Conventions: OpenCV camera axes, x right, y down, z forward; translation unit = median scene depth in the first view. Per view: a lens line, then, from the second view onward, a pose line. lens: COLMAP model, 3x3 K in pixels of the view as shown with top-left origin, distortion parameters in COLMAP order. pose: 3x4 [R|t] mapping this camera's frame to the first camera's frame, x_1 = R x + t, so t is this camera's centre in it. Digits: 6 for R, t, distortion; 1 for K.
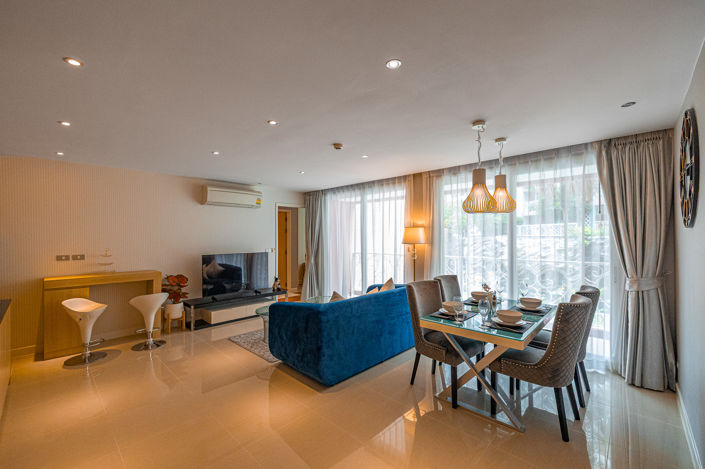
lens RADIAL K [[299.4, 0, 347.7], [0, 299.4, 237.0], [0, 0, 1]] dist [0.000000, 0.000109]
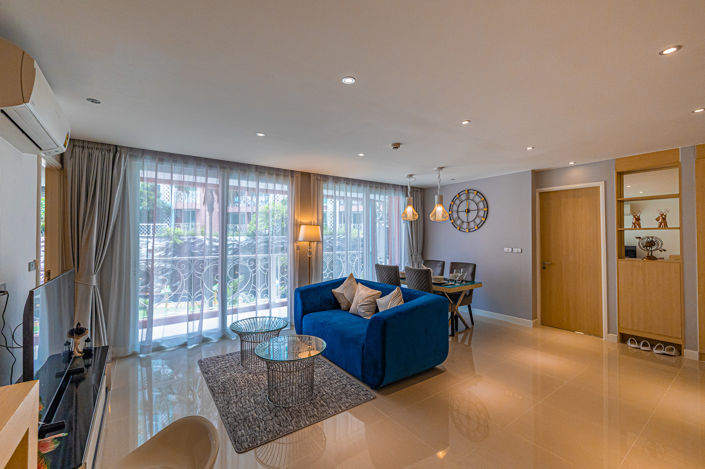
lens RADIAL K [[299.4, 0, 347.7], [0, 299.4, 237.0], [0, 0, 1]] dist [0.000000, 0.000109]
pose [[0.192561, 0.005760, 0.981268, -0.220066], [-0.004259, 0.999978, -0.005034, 0.003363], [-0.981276, -0.003210, 0.192581, 0.198459]]
